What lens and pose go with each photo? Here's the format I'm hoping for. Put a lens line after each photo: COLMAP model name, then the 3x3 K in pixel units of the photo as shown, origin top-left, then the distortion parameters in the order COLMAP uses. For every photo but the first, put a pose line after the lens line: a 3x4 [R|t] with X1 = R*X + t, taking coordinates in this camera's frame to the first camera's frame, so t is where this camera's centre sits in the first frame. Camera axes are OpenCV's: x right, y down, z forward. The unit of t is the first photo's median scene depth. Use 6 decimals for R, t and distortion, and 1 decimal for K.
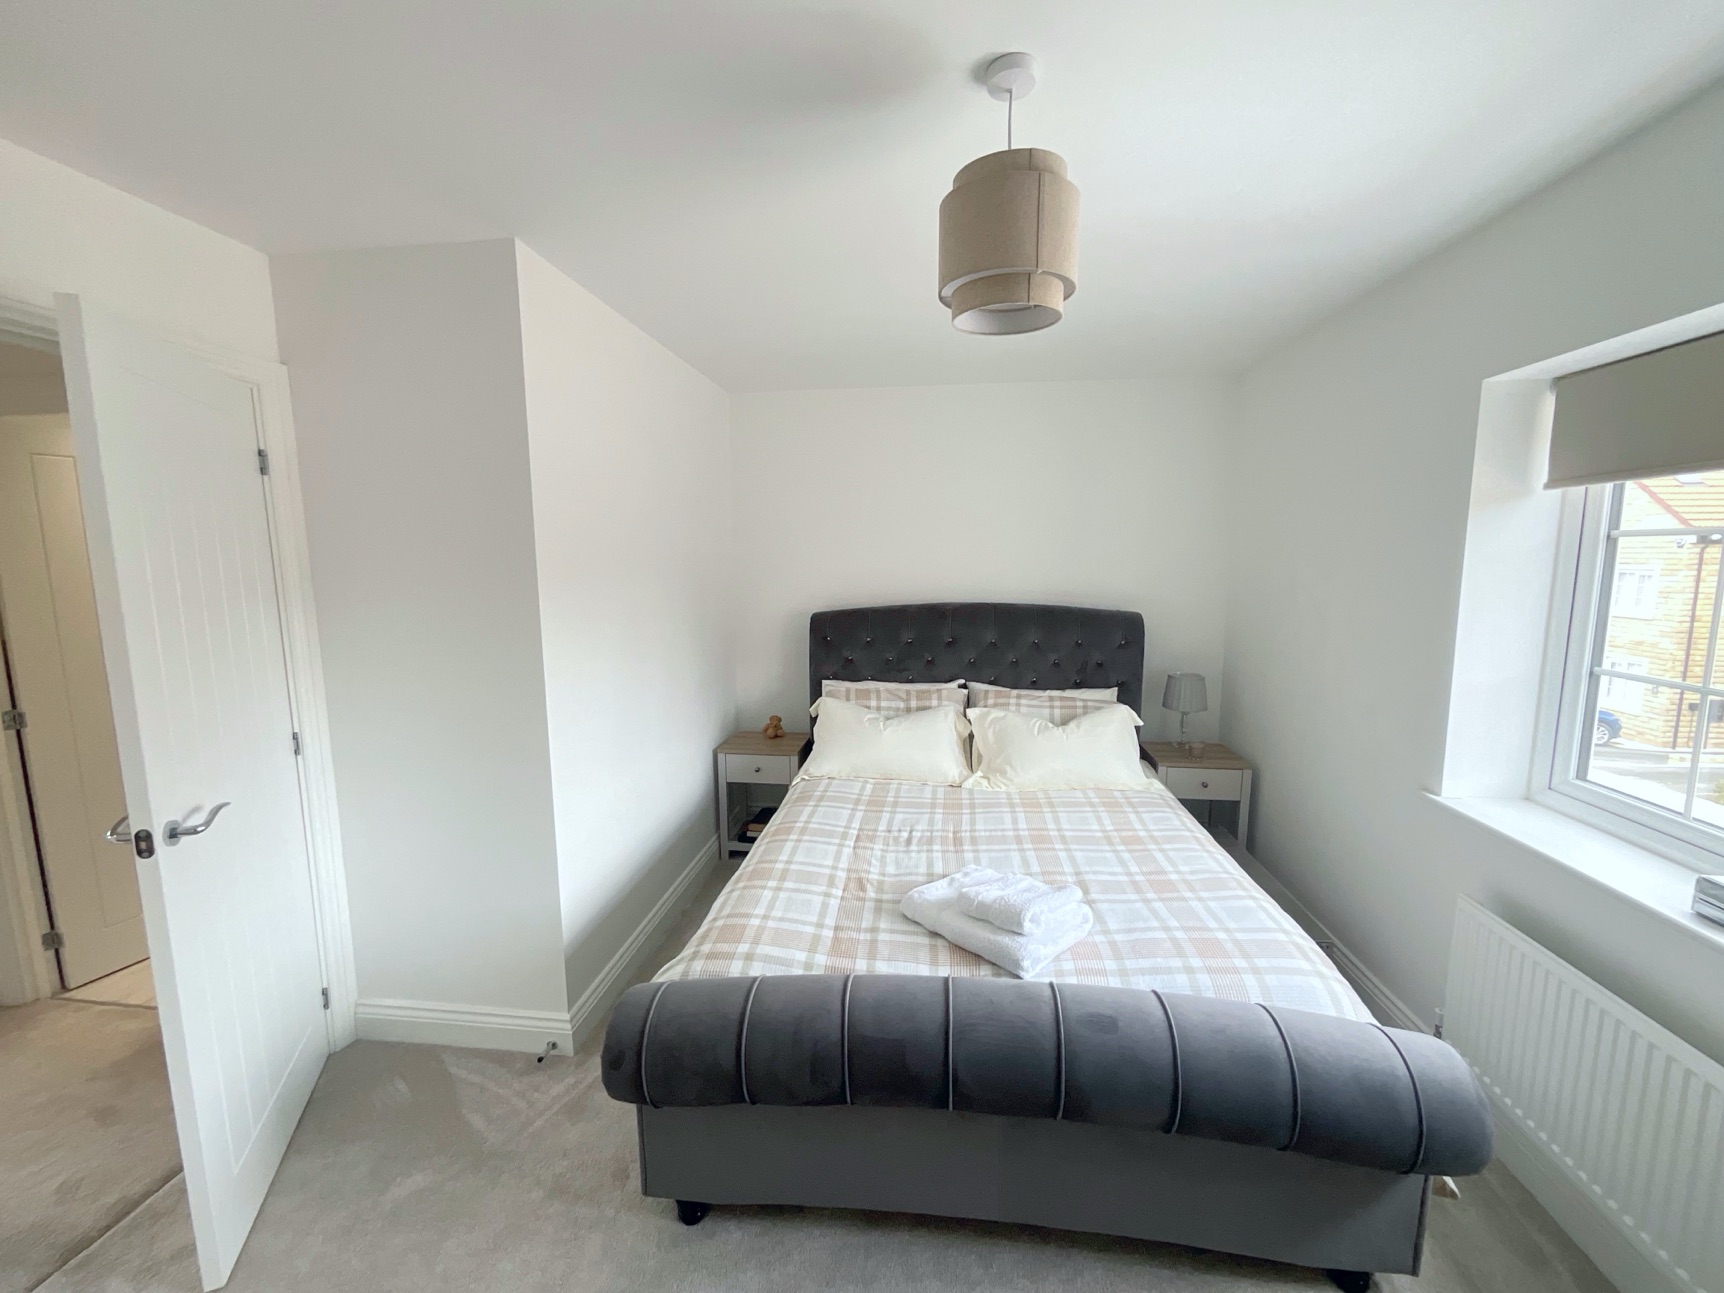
lens RADIAL K [[700.2, 0, 865.3], [0, 700.2, 639.6], [0, 0, 1]] dist [-0.004317, 0.003858]
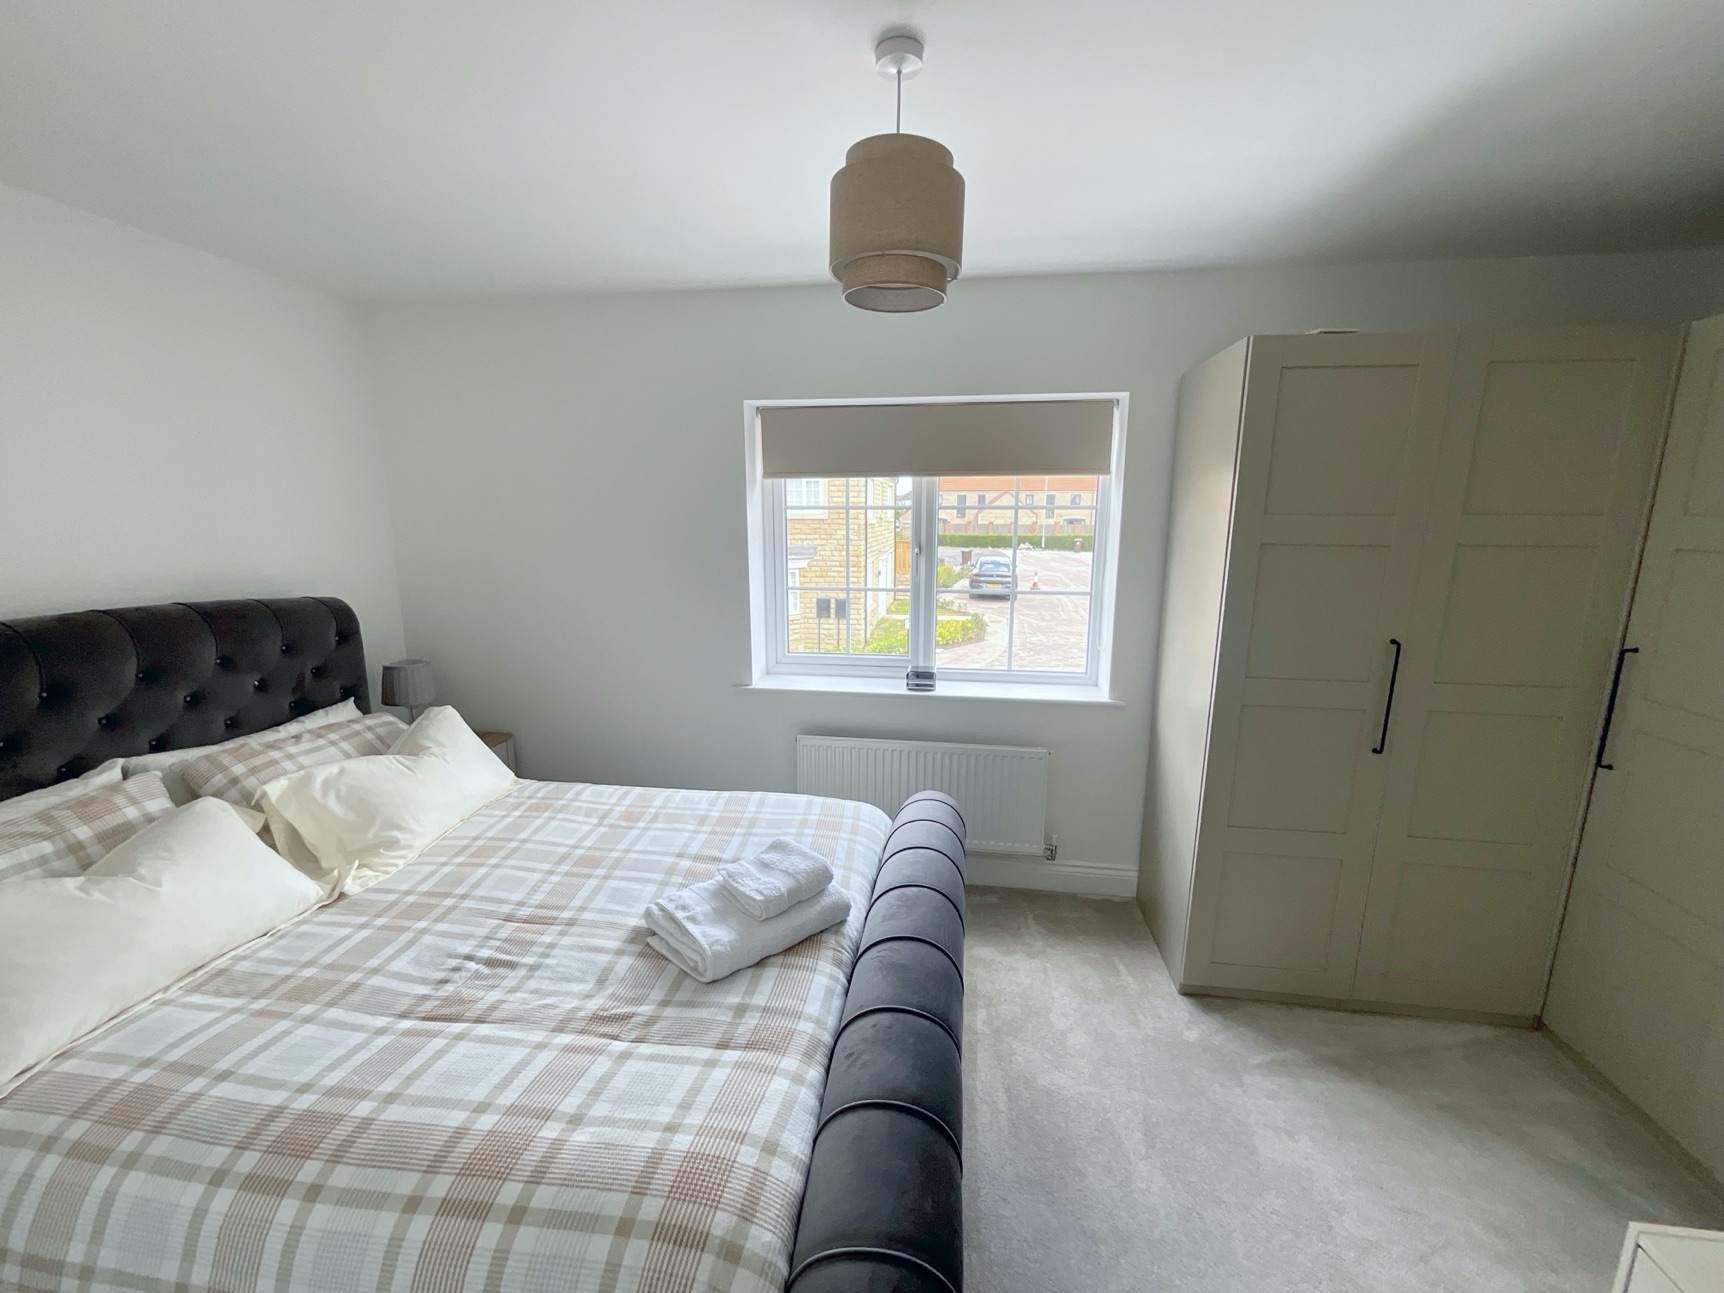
lens RADIAL K [[700.2, 0, 854.0], [0, 700.2, 642.5], [0, 0, 1]] dist [-0.004317, 0.003858]
pose [[0.034112, -0.179351, 0.983194, -0.534598], [0.120057, 0.977378, 0.174124, -0.084733], [-0.992181, 0.112100, 0.054872, 0.615792]]
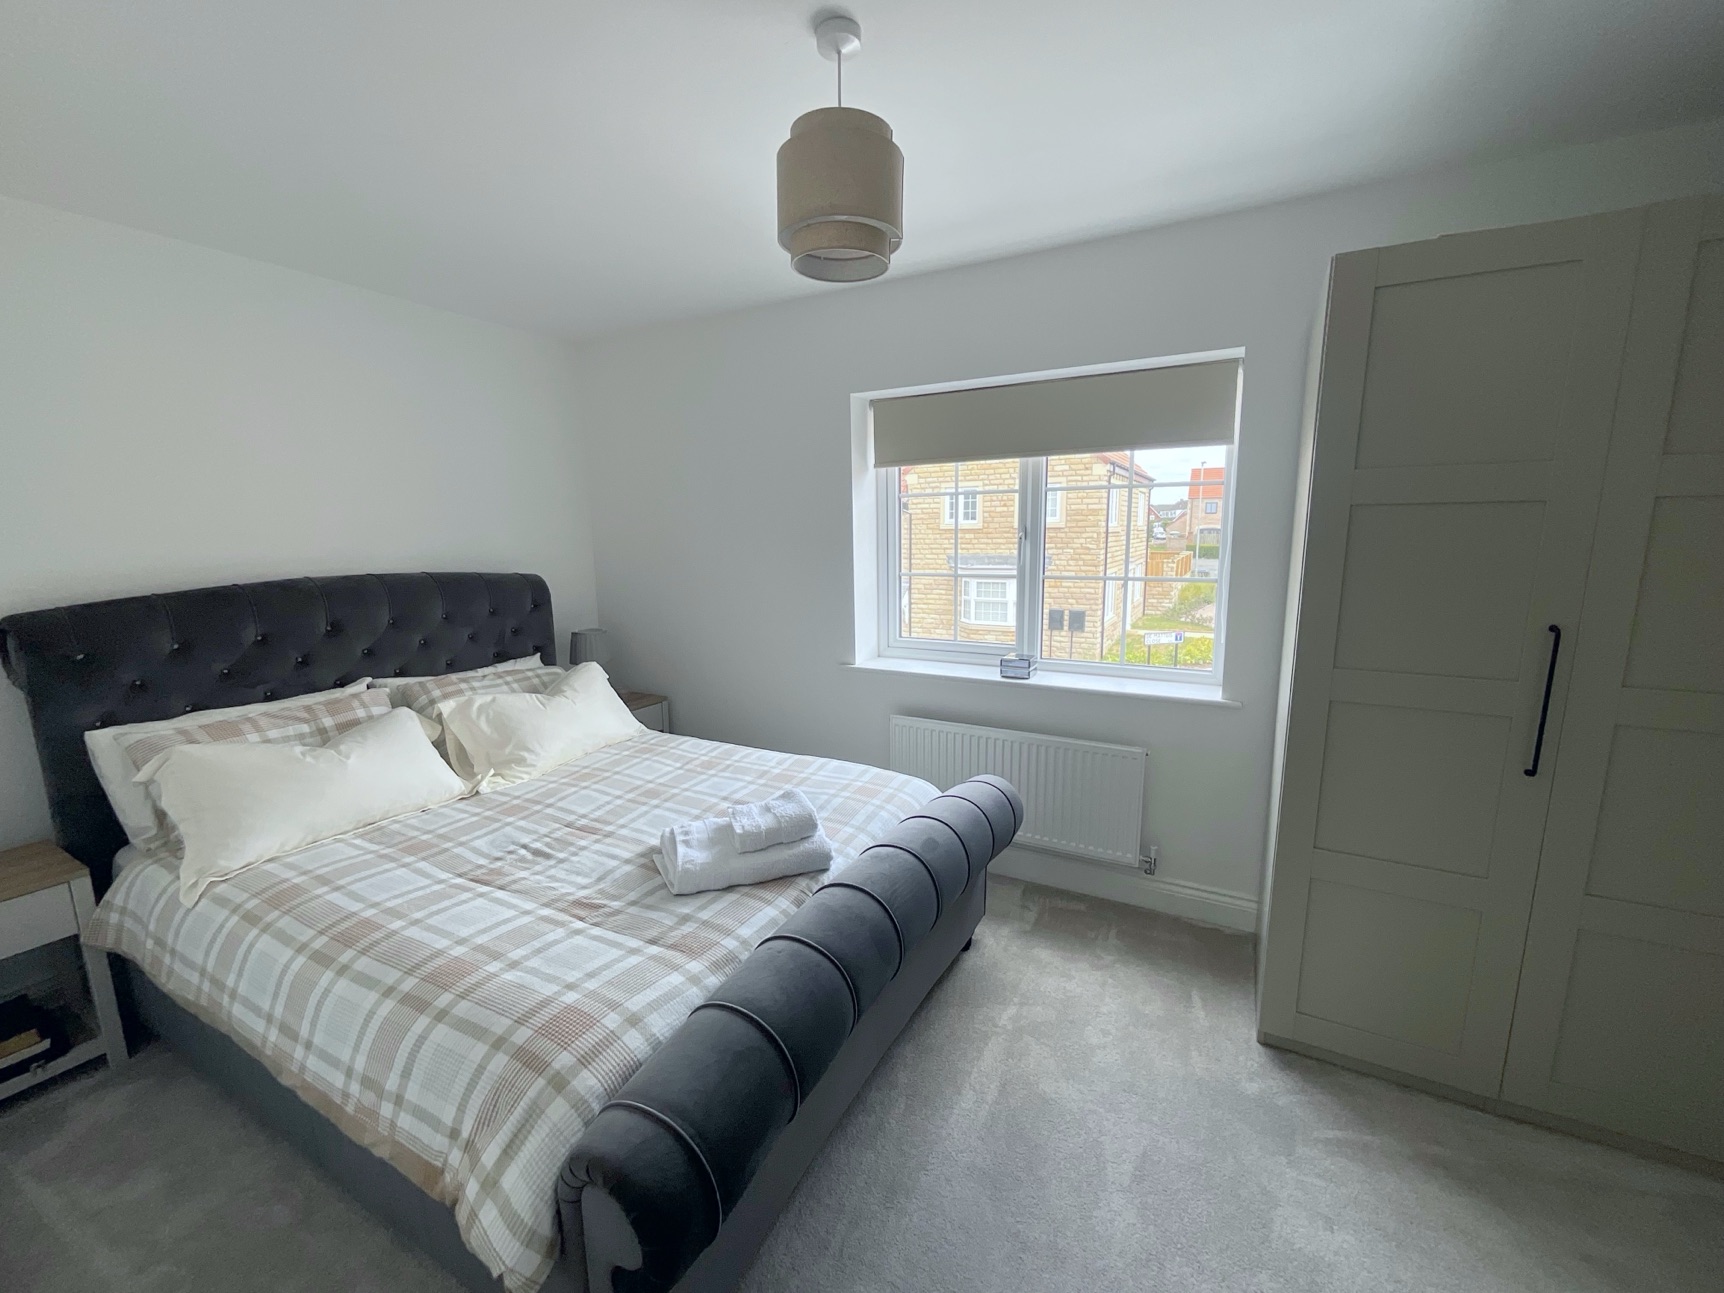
lens RADIAL K [[700.2, 0, 854.6], [0, 700.2, 641.6], [0, 0, 1]] dist [-0.004317, 0.003858]
pose [[0.383522, -0.150375, 0.911207, -0.512526], [0.125767, 0.985967, 0.109778, 0.003111], [-0.914928, 0.072497, 0.397053, 0.340218]]
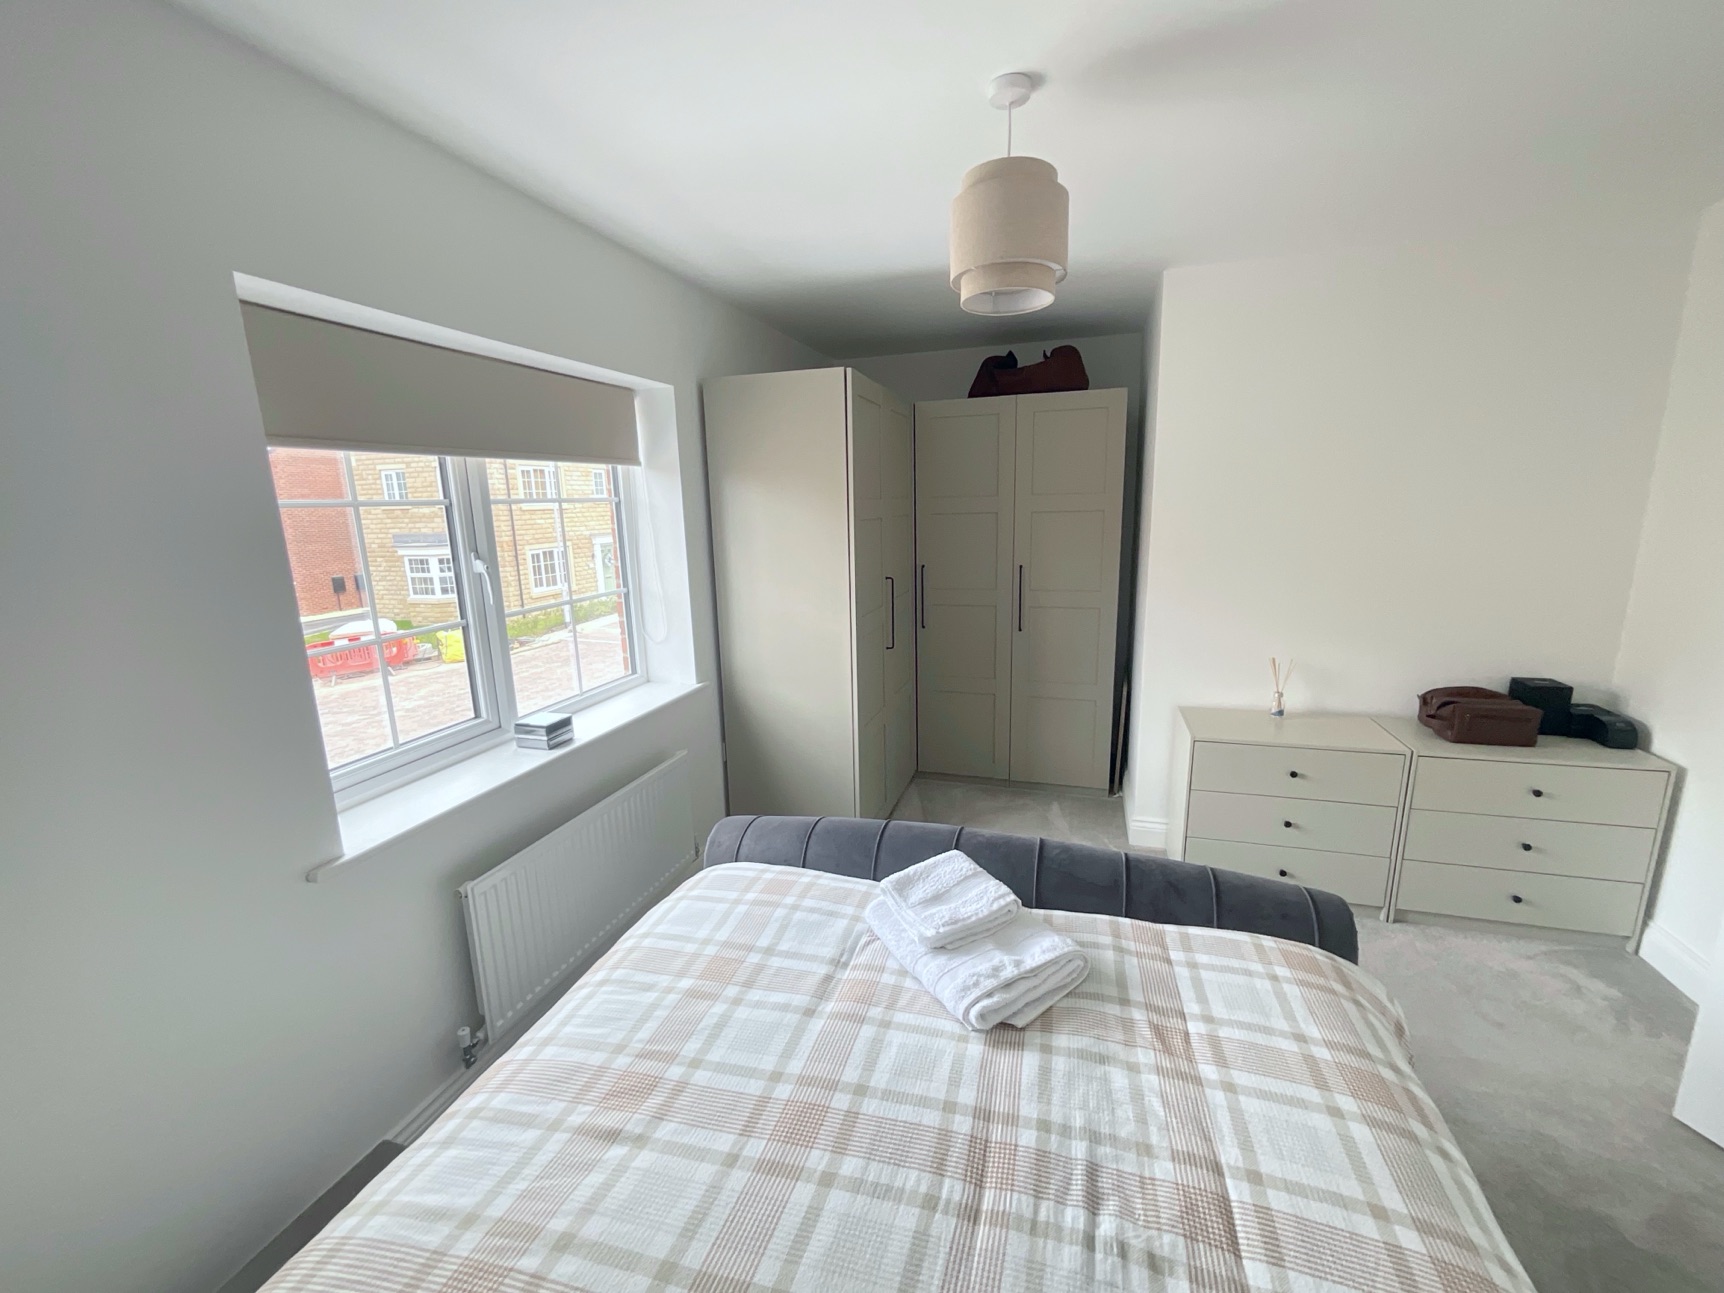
lens RADIAL K [[700.2, 0, 862.8], [0, 700.2, 653.6], [0, 0, 1]] dist [-0.004317, 0.003858]
pose [[-0.982047, -0.003185, 0.188610, 0.123396], [0.059131, 0.944266, 0.323829, -0.166345], [-0.179129, 0.329169, -0.927125, 1.347541]]
